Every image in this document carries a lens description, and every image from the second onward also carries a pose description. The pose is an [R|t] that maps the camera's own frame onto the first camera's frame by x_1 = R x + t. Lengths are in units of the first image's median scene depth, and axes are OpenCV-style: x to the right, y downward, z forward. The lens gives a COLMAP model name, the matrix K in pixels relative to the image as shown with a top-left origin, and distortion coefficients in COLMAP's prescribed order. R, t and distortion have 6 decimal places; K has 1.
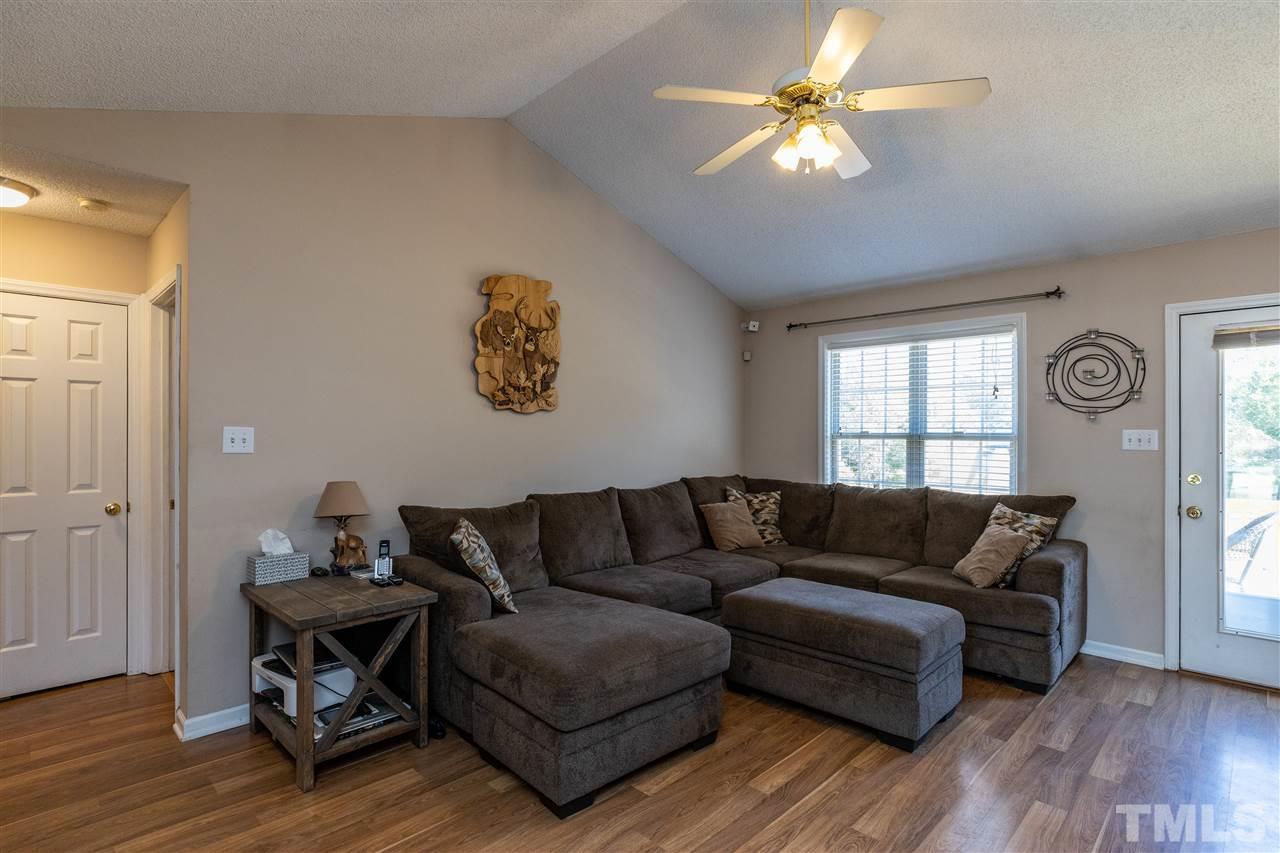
lens RADIAL K [[649.3, 0, 605.6], [0, 649.3, 434.6], [0, 0, 1]] dist [-0.003365, -0.000132]
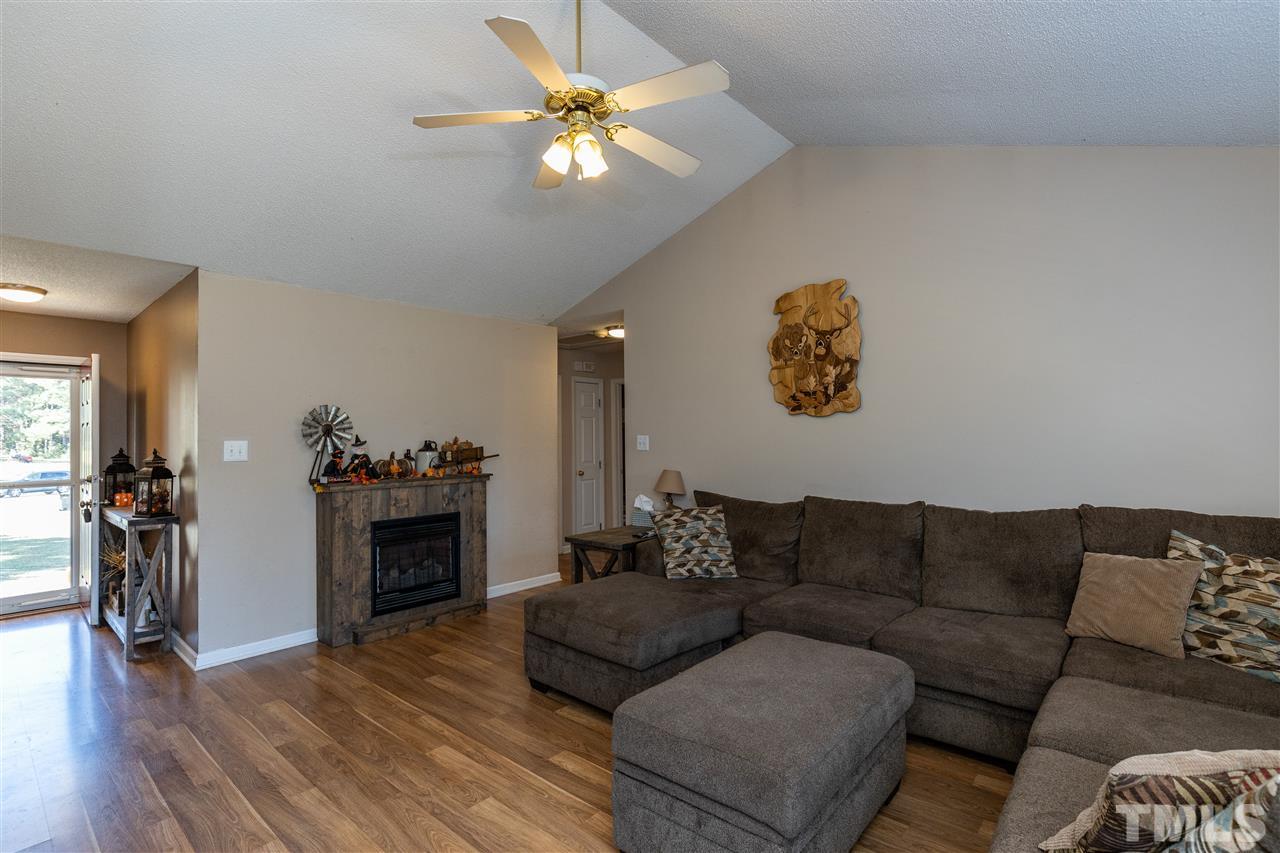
lens RADIAL K [[591.0, 0, 646.8], [0, 591.0, 429.1], [0, 0, 1]] dist [-0.010689, 0.001180]
pose [[0.092033, -0.025129, -0.995439, 0.773194], [0.001429, 0.999684, -0.025104, 0.009237], [0.995755, 0.000888, 0.092040, 0.647188]]
